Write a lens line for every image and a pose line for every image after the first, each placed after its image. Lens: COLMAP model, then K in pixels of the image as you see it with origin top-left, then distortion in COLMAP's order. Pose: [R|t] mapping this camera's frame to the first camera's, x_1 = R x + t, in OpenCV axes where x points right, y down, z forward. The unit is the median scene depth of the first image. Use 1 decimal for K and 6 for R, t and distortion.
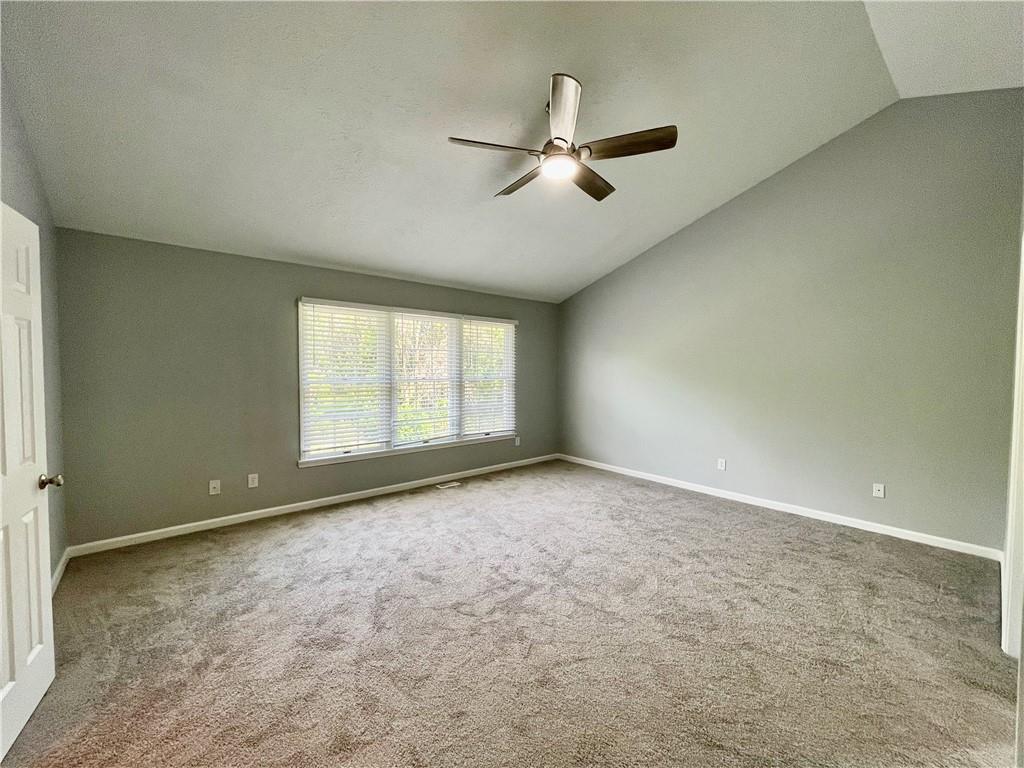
lens RADIAL K [[413.1, 0, 512.0], [0, 413.1, 384.0], [0, 0, 1]] dist [0.003029, 0.000010]
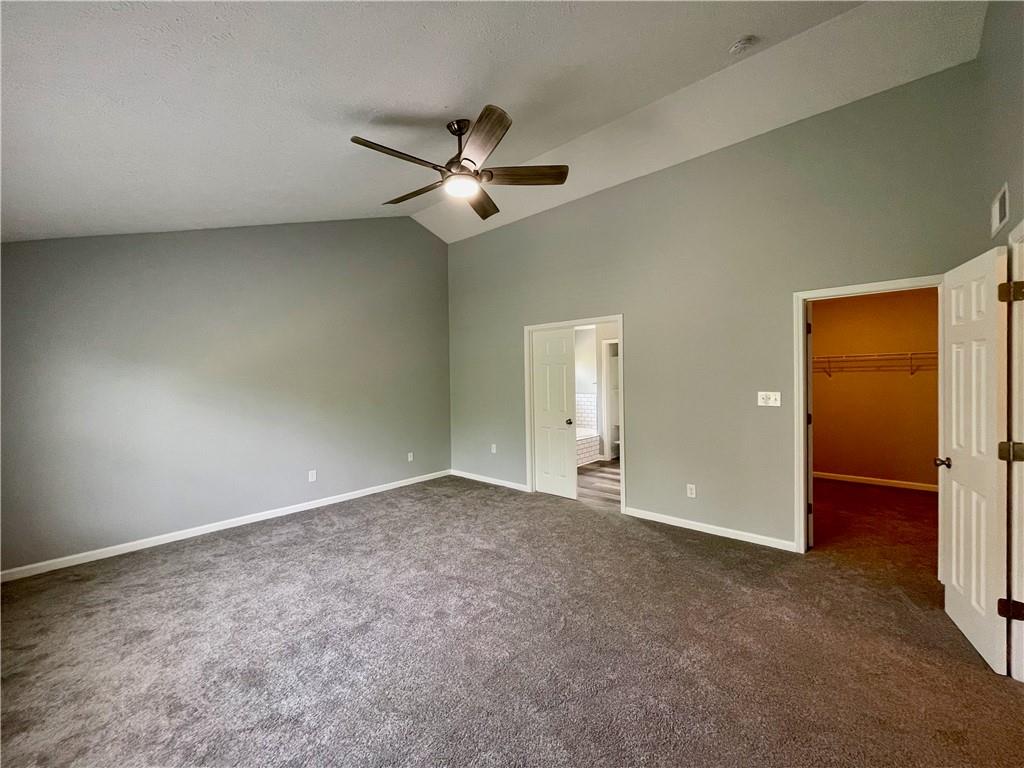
lens RADIAL K [[413.1, 0, 512.0], [0, 413.1, 384.0], [0, 0, 1]] dist [0.003029, 0.000010]
pose [[-0.132628, -0.024205, 0.990870, -0.829591], [0.046595, 0.998444, 0.030627, -0.060730], [-0.990070, 0.050231, -0.131294, 0.922346]]
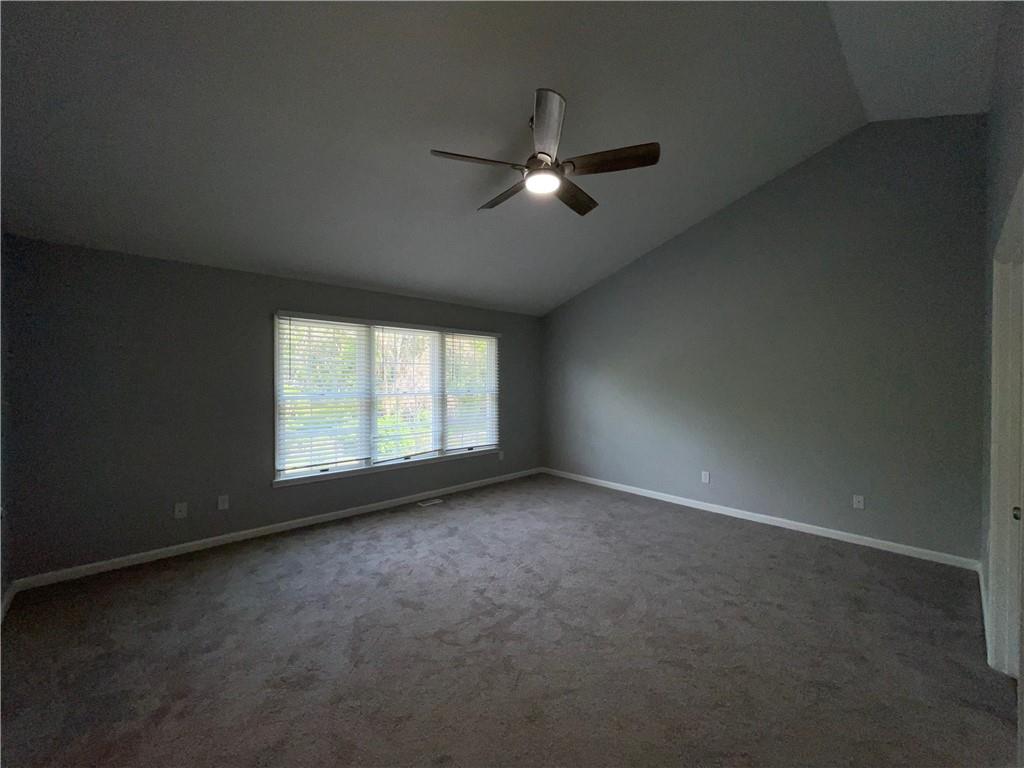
lens RADIAL K [[413.1, 0, 512.0], [0, 413.1, 384.0], [0, 0, 1]] dist [0.003029, 0.000010]
pose [[0.999073, -0.004939, 0.042775, -0.004200], [0.006040, 0.999652, -0.025662, -0.012010], [-0.042634, 0.025896, 0.998755, 0.020661]]
